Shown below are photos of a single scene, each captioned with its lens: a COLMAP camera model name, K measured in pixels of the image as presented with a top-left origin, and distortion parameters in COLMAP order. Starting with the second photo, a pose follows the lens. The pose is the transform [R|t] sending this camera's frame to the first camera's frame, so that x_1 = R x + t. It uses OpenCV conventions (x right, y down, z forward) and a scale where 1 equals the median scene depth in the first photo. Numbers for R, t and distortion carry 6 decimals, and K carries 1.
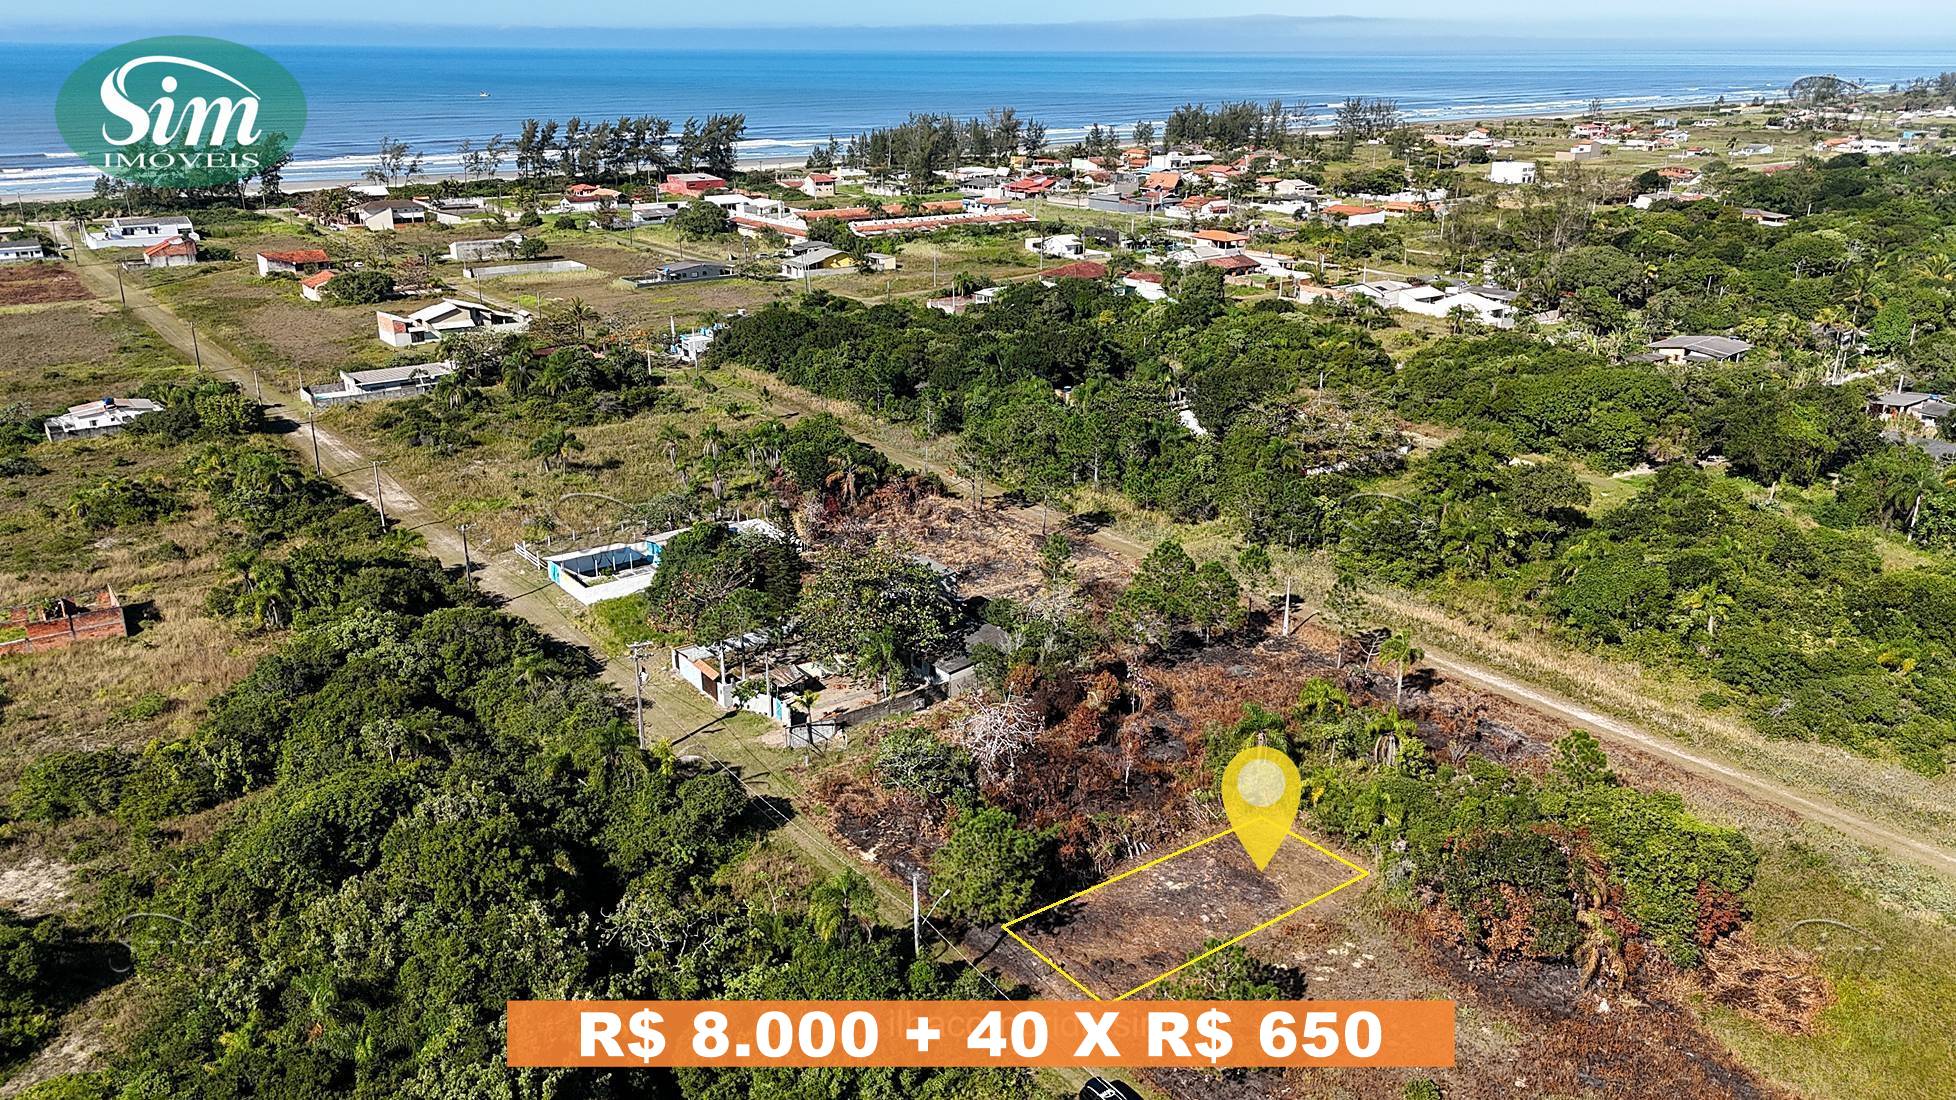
lens RADIAL K [[1456.4, 0, 976.8], [0, 1456.4, 501.6], [0, 0, 1]] dist [0.107806, -0.151533]
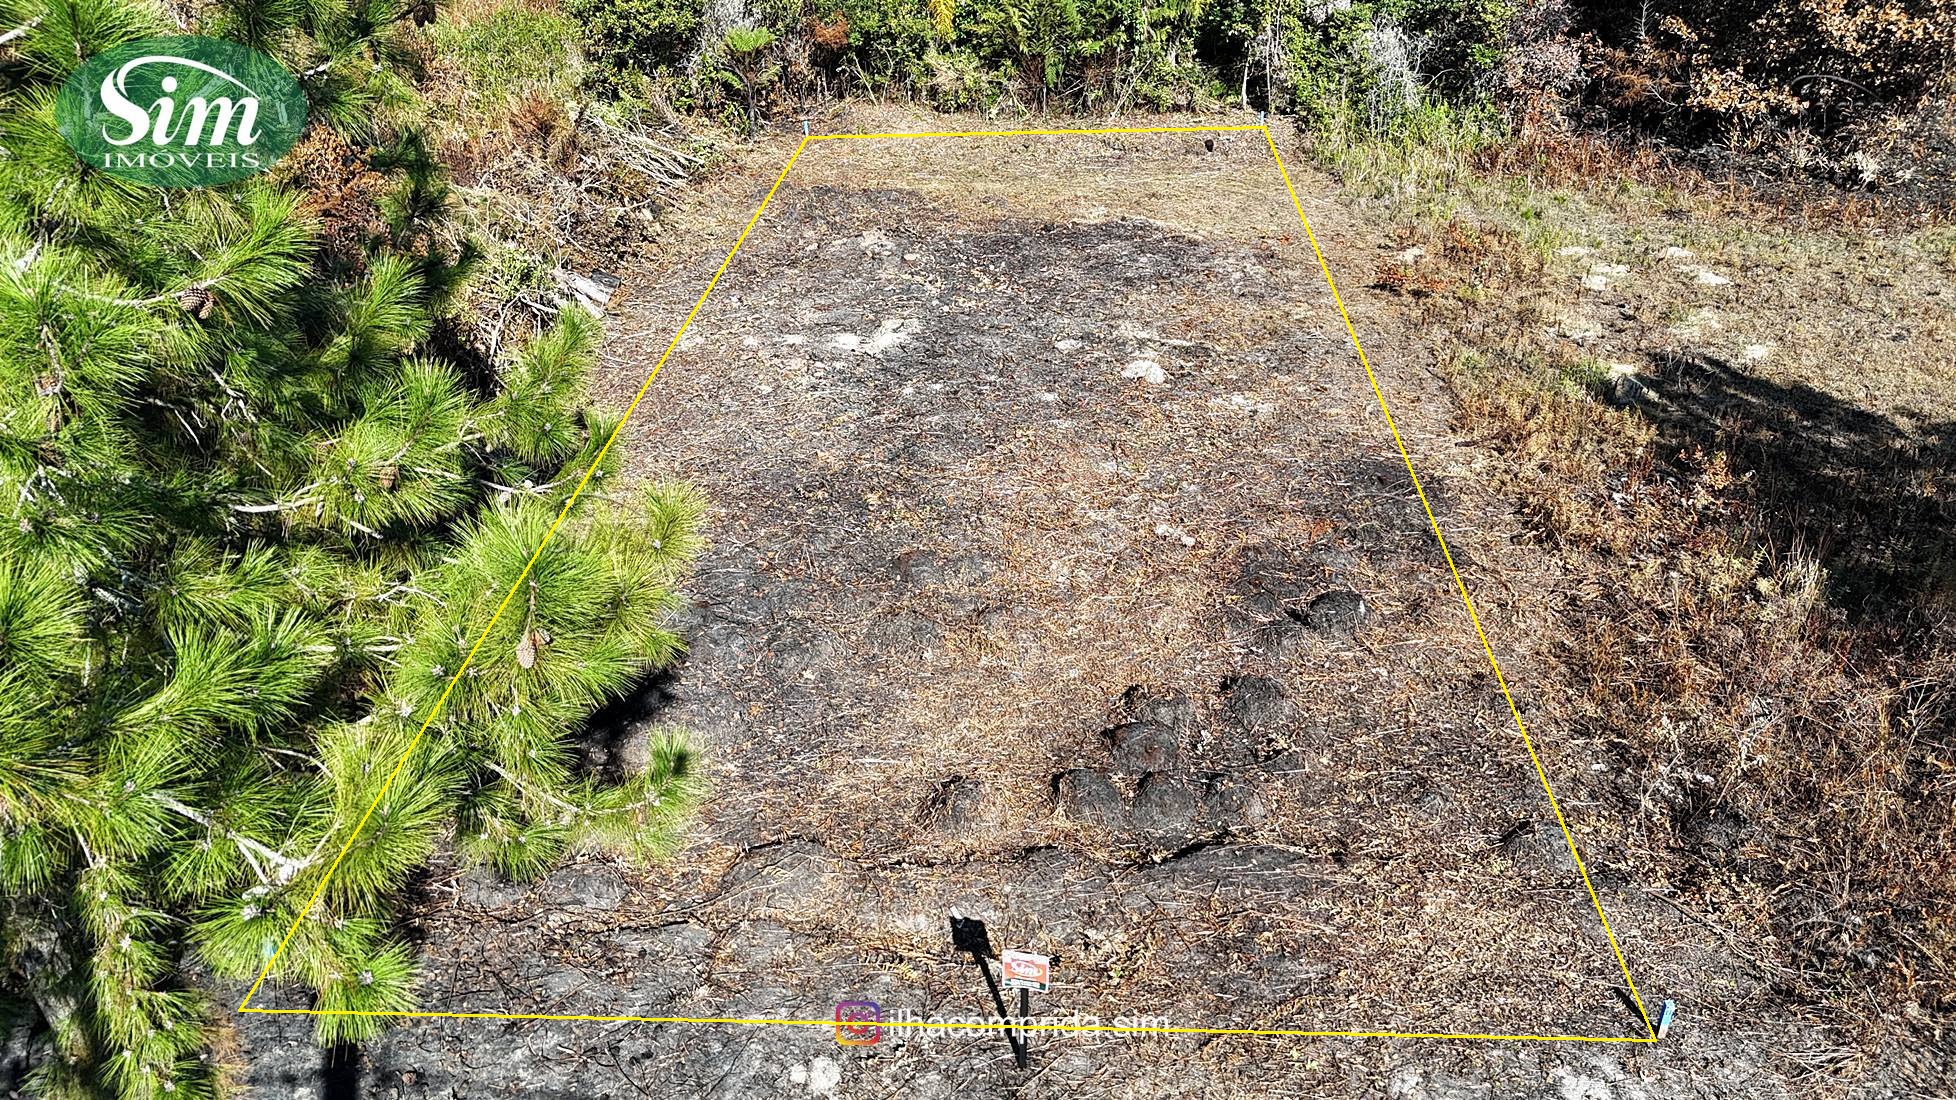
lens RADIAL K [[1442.5, 0, 985.2], [0, 1442.5, 557.0], [0, 0, 1]] dist [0.078451, -0.080508]
pose [[0.643814, -0.394630, 0.655569, -0.005083], [0.237063, 0.917464, 0.319469, 0.161110], [-0.727533, -0.050268, 0.684229, 0.596977]]
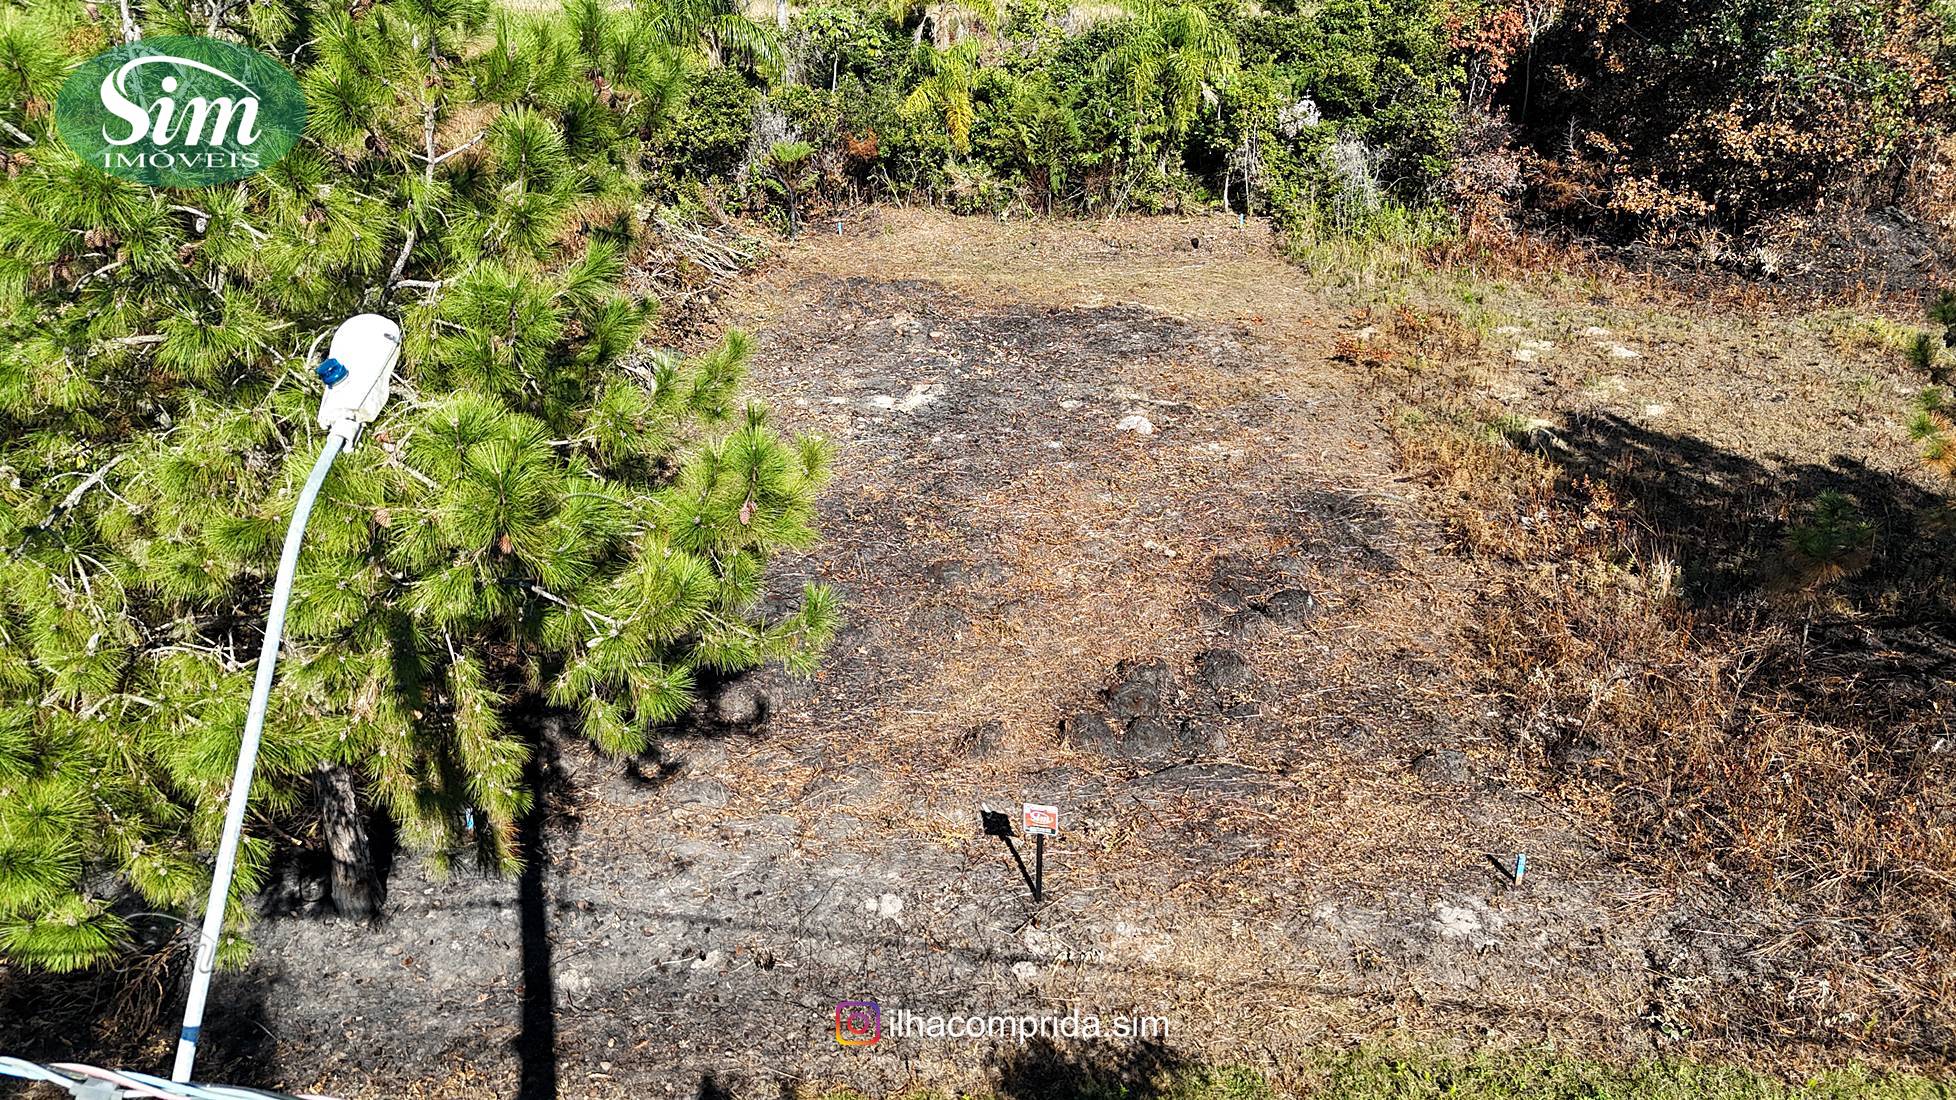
lens RADIAL K [[1437.6, 0, 985.8], [0, 1437.6, 566.6], [0, 0, 1]] dist [0.084778, -0.100953]
pose [[0.645822, -0.351697, 0.677660, -0.025396], [0.237316, 0.936089, 0.259653, 0.161284], [-0.725669, -0.006870, 0.688010, 0.580905]]
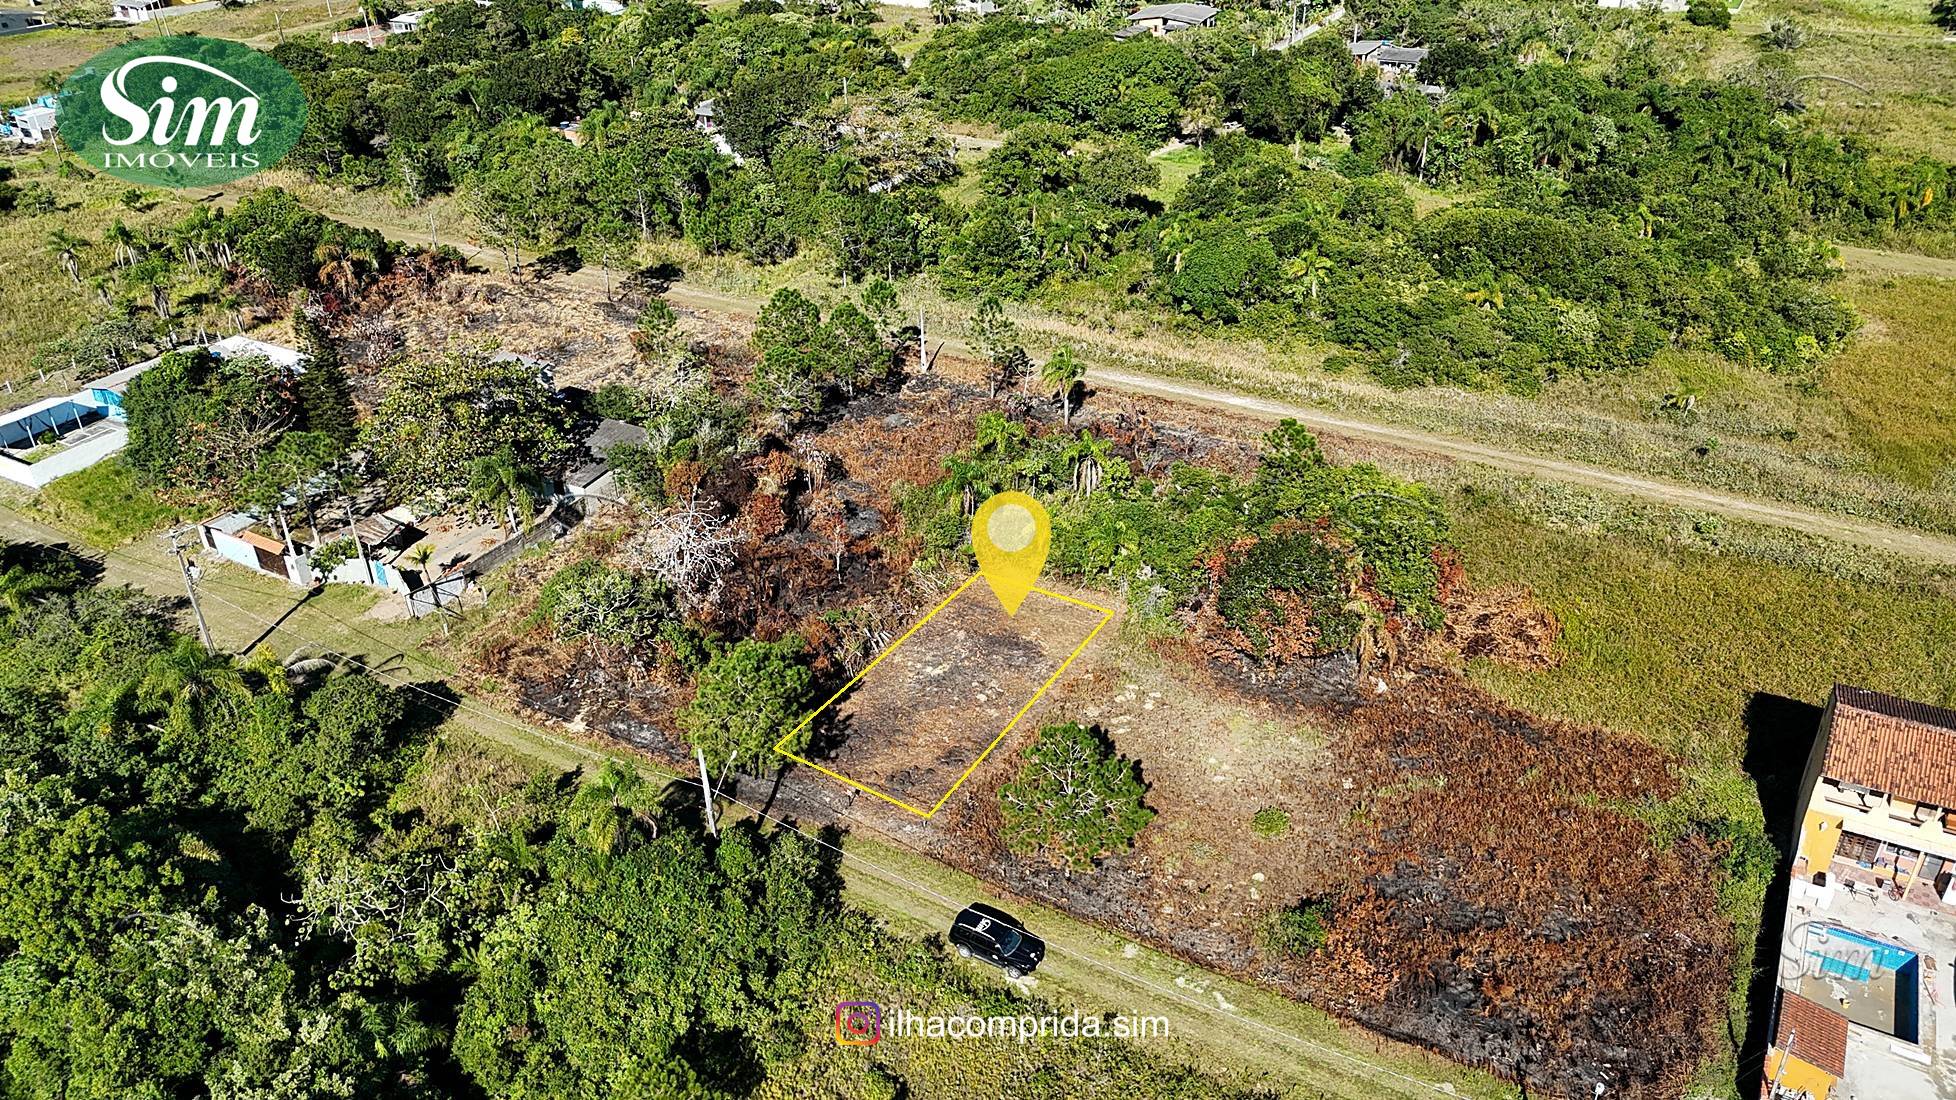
lens RADIAL K [[1442.5, 0, 985.2], [0, 1442.5, 557.0], [0, 0, 1]] dist [0.078451, -0.080508]
pose [[0.917029, -0.213863, 0.336630, -0.086297], [0.135367, 0.960866, 0.241685, -0.011781], [-0.375144, -0.176063, 0.910093, 0.135979]]
